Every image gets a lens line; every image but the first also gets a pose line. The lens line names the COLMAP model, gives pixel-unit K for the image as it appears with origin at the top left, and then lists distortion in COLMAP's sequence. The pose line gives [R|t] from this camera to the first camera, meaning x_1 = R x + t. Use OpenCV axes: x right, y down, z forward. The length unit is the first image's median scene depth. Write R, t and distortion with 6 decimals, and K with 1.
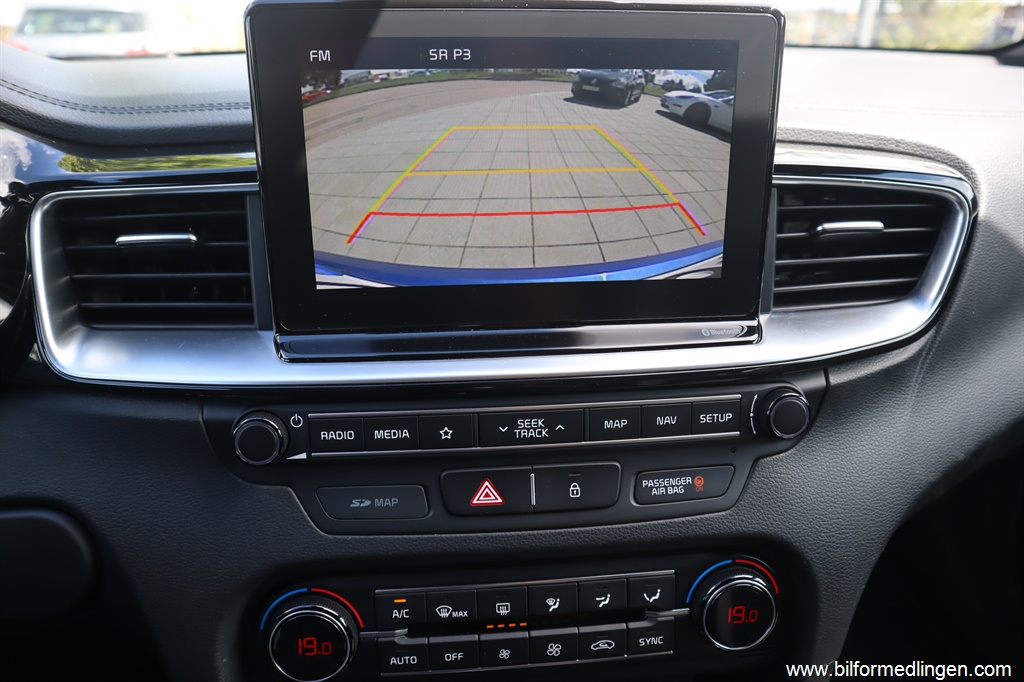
lens RADIAL K [[709.7, 0, 512.0], [0, 709.7, 341.0], [0, 0, 1]] dist [-0.127160, 0.106797]
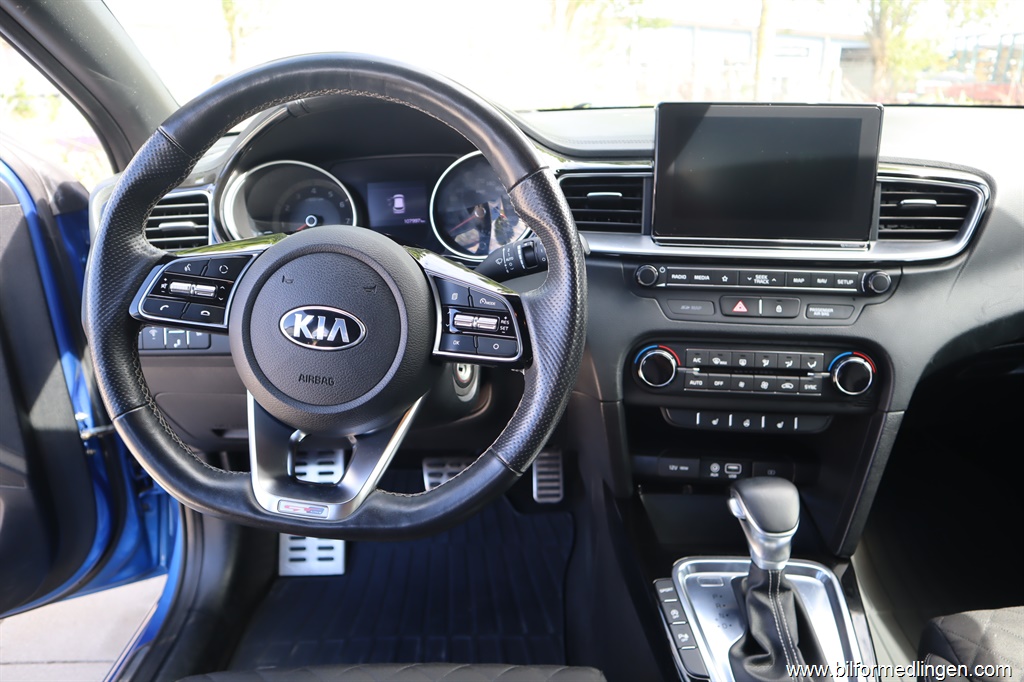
lens RADIAL K [[709.7, 0, 512.0], [0, 709.7, 341.0], [0, 0, 1]] dist [-0.127160, 0.106797]
pose [[0.968950, 0.067114, -0.237974, -0.202124], [-0.082228, 0.995141, -0.054152, 0.501897], [0.233184, 0.072039, 0.969761, -1.377295]]
